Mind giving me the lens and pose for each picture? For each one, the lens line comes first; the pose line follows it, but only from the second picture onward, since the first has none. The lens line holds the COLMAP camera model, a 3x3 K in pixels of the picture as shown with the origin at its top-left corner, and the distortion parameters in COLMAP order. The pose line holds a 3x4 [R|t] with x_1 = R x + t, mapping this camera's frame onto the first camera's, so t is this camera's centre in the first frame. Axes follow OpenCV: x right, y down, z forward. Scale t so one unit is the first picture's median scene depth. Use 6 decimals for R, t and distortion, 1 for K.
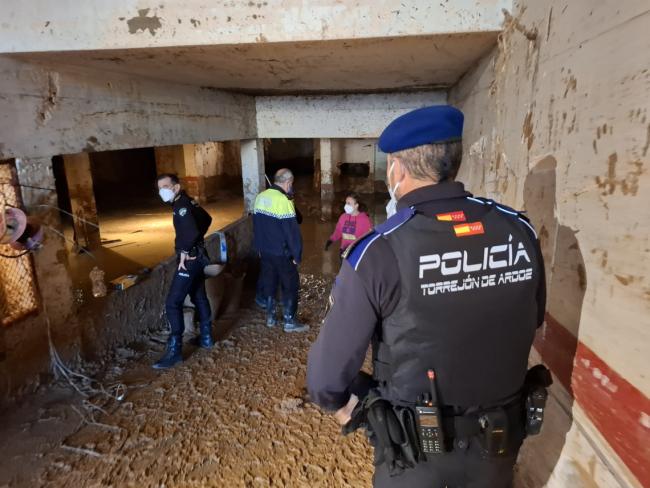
lens RADIAL K [[467.0, 0, 325.0], [0, 467.0, 244.0], [0, 0, 1]] dist [0.000037, 0.000783]
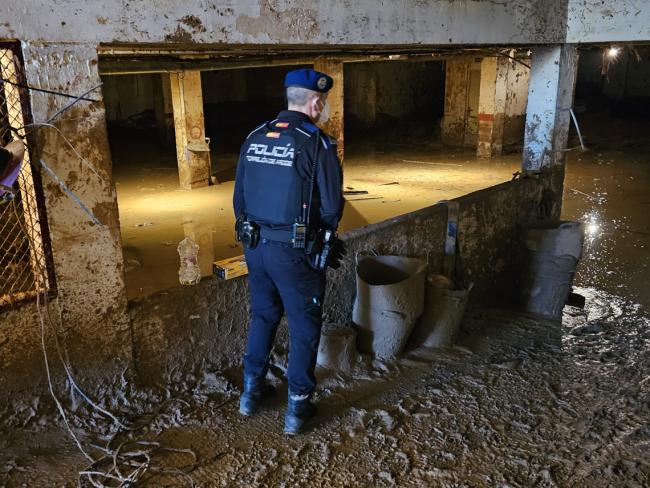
lens RADIAL K [[563.6, 0, 325.1], [0, 563.6, 210.5], [0, 0, 1]] dist [0.055855, -0.009378]
pose [[0.810240, 0.143843, -0.568173, 0.071325], [-0.135682, 0.989116, 0.056924, -0.048668], [0.570177, 0.030969, 0.820938, 0.478079]]
